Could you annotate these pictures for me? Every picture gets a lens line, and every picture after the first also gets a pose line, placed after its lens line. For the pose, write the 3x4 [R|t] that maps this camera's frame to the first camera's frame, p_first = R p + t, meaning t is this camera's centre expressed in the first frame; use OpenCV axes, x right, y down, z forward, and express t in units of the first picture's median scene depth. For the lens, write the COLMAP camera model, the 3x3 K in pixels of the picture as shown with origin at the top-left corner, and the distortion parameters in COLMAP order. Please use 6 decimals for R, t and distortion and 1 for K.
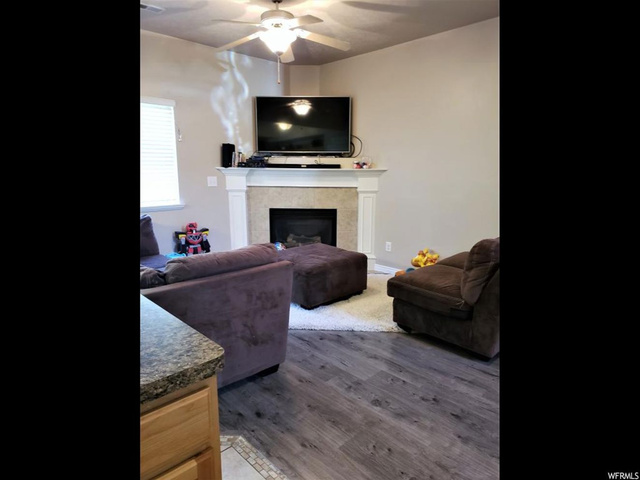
lens RADIAL K [[388.7, 0, 318.6], [0, 388.7, 244.0], [0, 0, 1]] dist [0.032214, 0.002030]
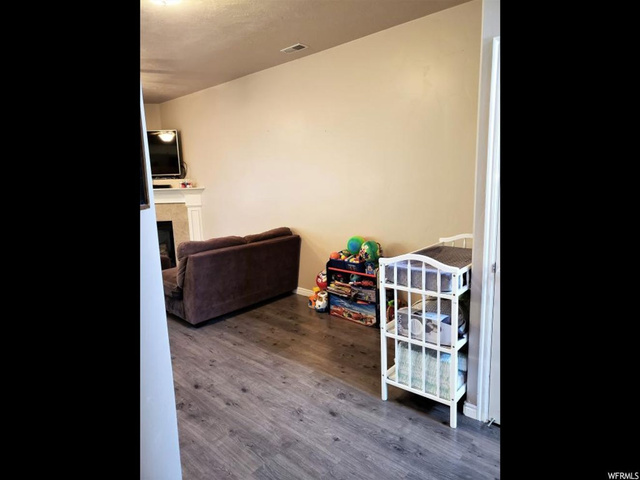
lens RADIAL K [[376.3, 0, 352.4], [0, 376.3, 244.2], [0, 0, 1]] dist [-0.001706, 0.000210]
pose [[0.994061, -0.043137, 0.099908, 0.497783], [0.044896, 0.998873, -0.015417, 0.026485], [-0.099130, 0.019811, 0.994877, -0.230912]]
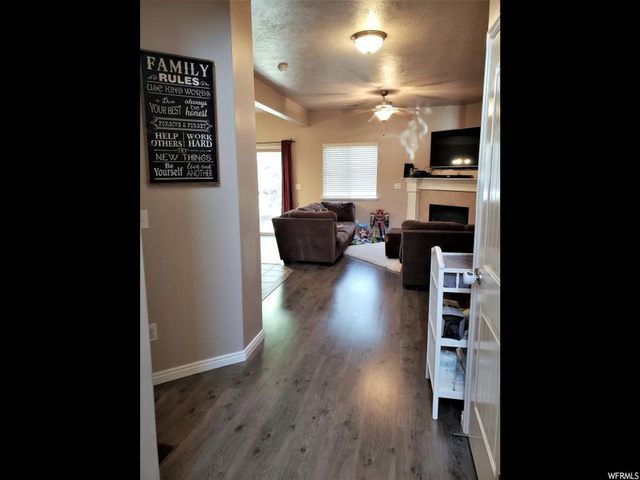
lens RADIAL K [[388.7, 0, 320.4], [0, 388.7, 239.2], [0, 0, 1]] dist [0.032214, 0.002030]
pose [[0.557097, 0.131190, -0.820020, 0.915295], [-0.149962, 0.987102, 0.056041, 0.021516], [0.816795, 0.091752, 0.569585, -0.201864]]
